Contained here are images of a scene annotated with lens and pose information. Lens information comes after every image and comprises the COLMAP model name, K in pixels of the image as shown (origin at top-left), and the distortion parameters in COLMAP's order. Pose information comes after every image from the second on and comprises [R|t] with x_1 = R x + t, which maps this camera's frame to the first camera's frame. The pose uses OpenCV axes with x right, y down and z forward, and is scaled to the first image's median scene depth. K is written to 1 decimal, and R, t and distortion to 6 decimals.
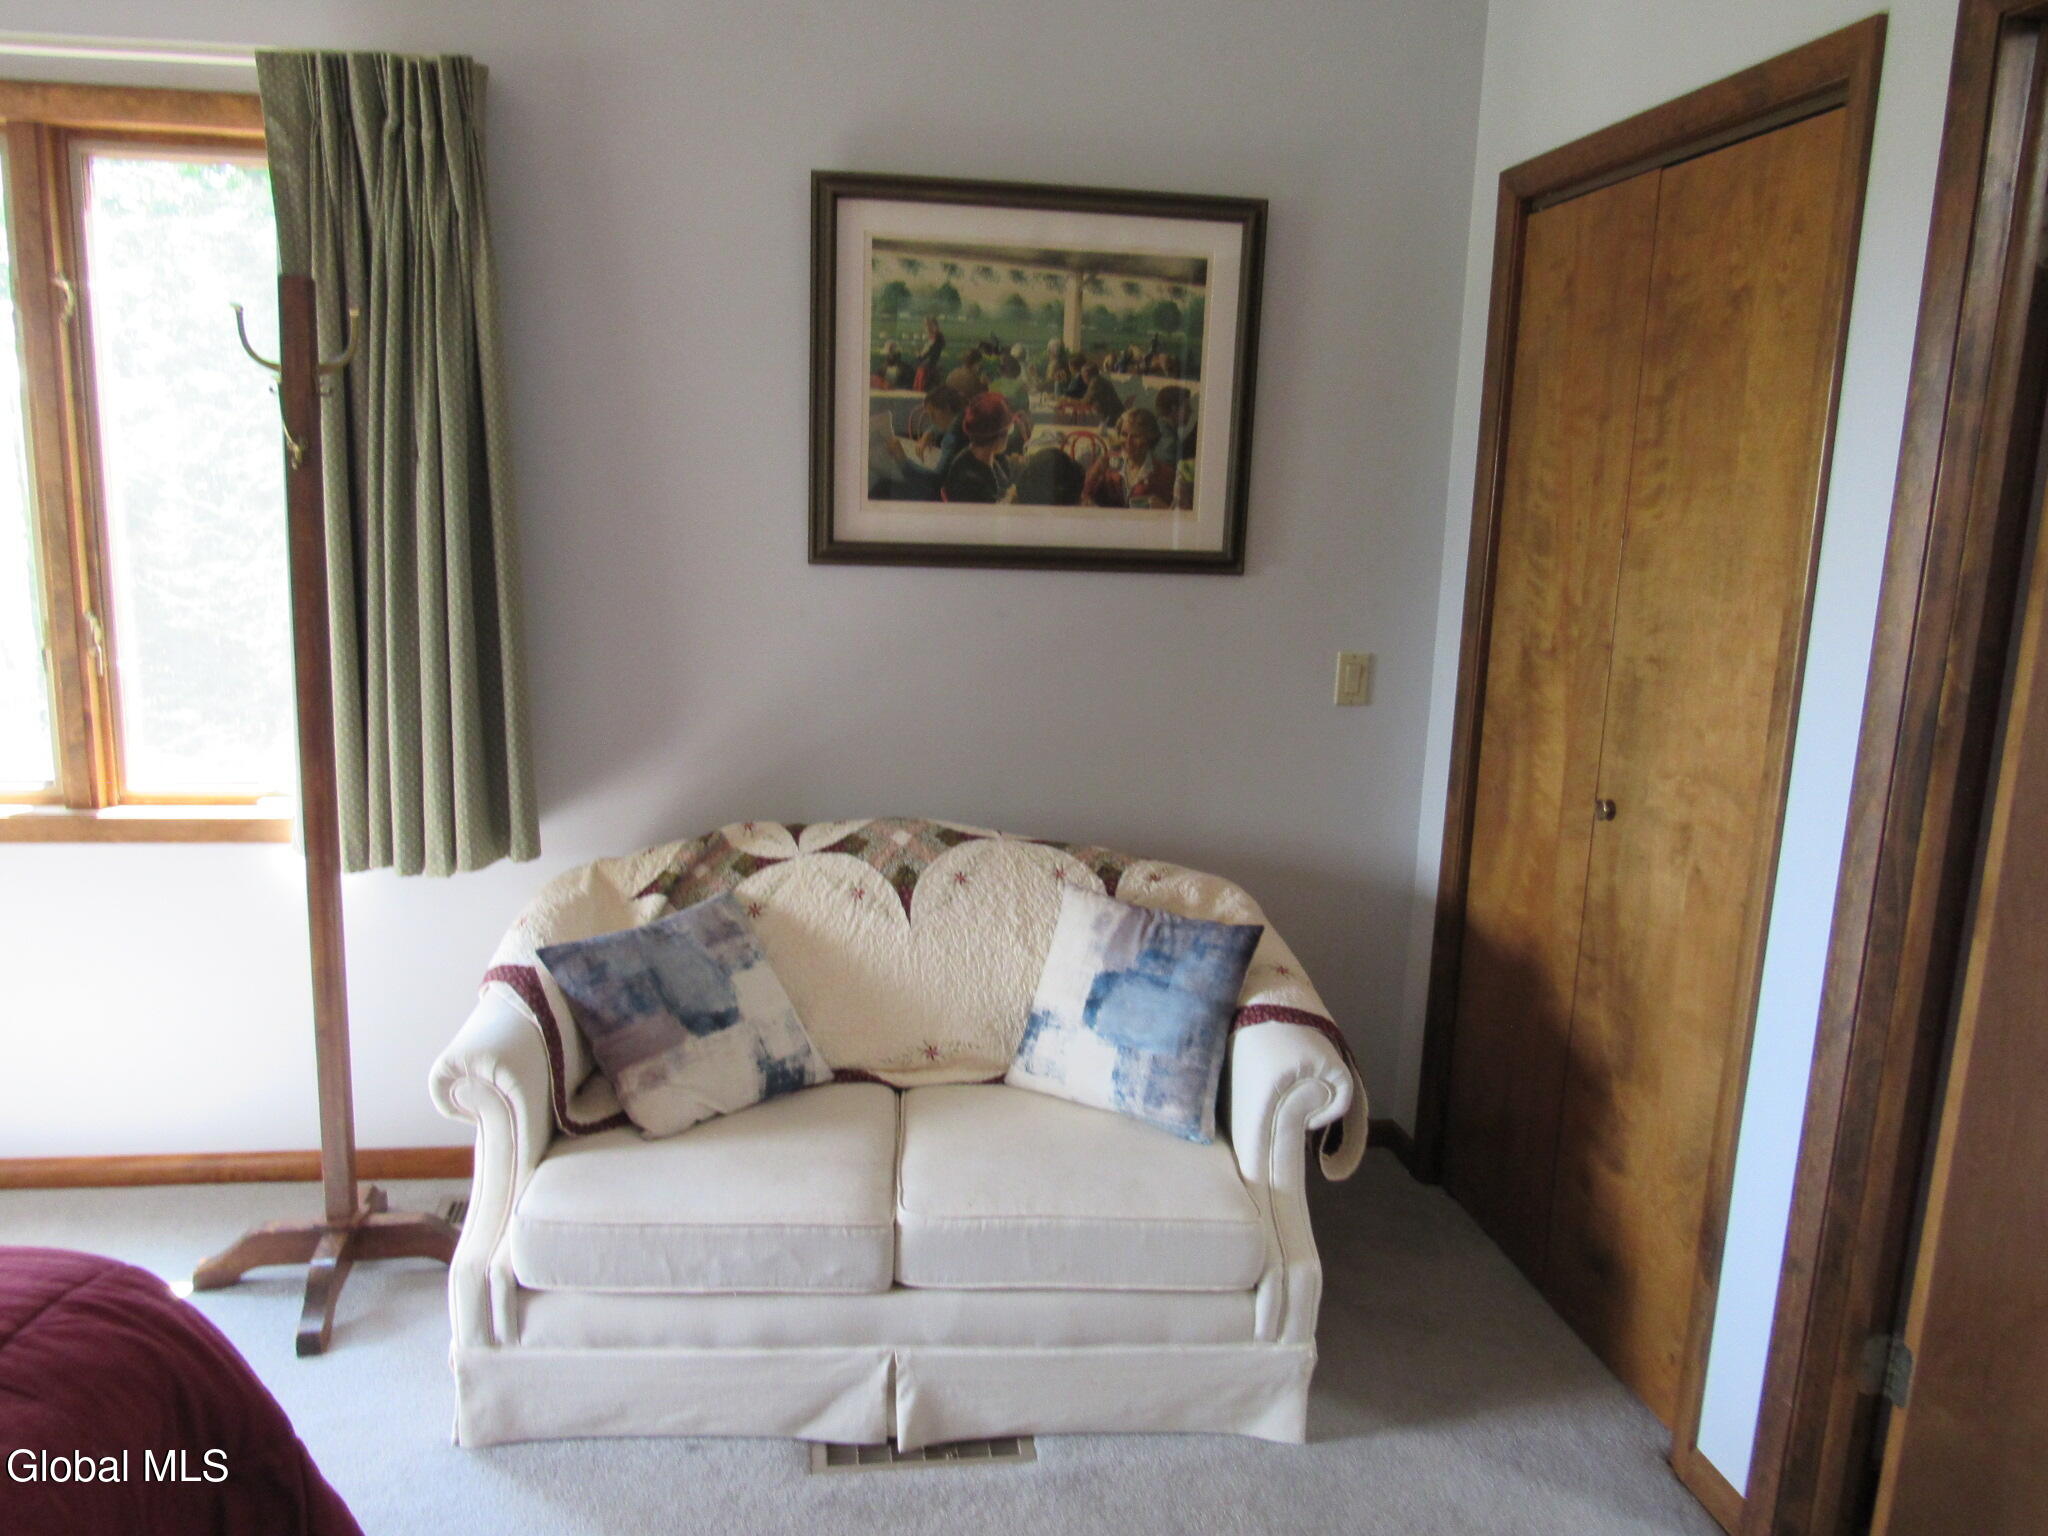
lens RADIAL K [[1471.0, 0, 1022.3], [0, 1471.0, 766.1], [0, 0, 1]] dist [-0.033616, 0.010855]
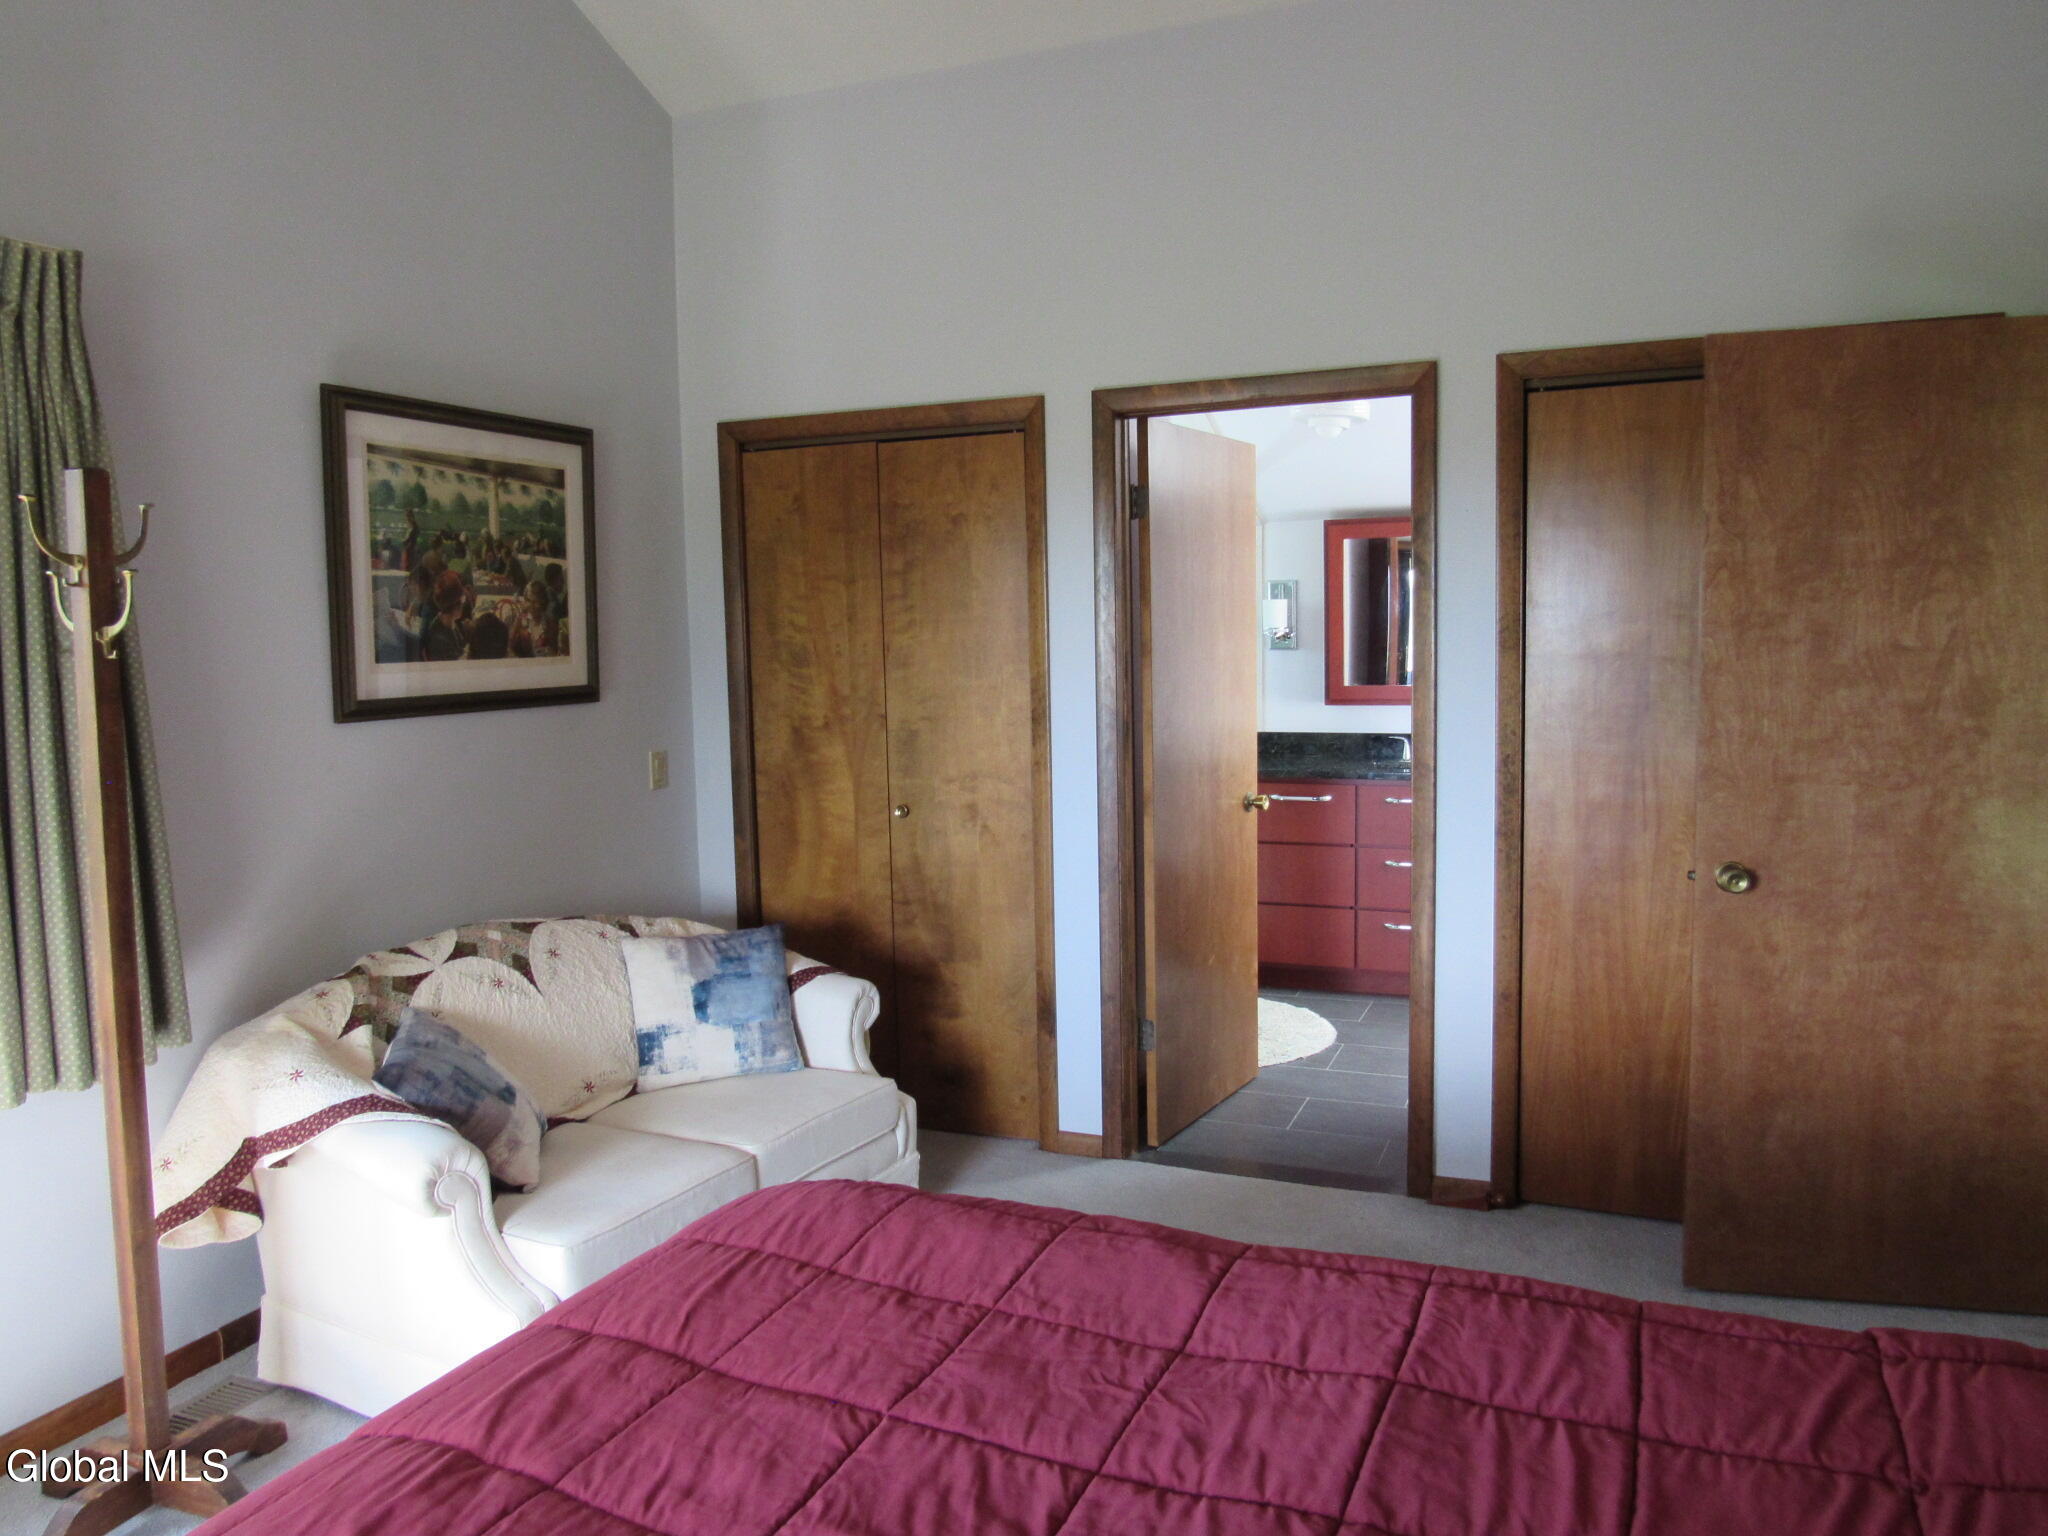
lens RADIAL K [[1471.0, 0, 1024.7], [0, 1471.0, 764.3], [0, 0, 1]] dist [-0.033616, 0.010855]
pose [[0.518363, -0.122731, 0.846308, -0.890320], [0.199516, 0.979693, 0.019871, -0.026695], [-0.831561, 0.158551, 0.532324, -0.024266]]
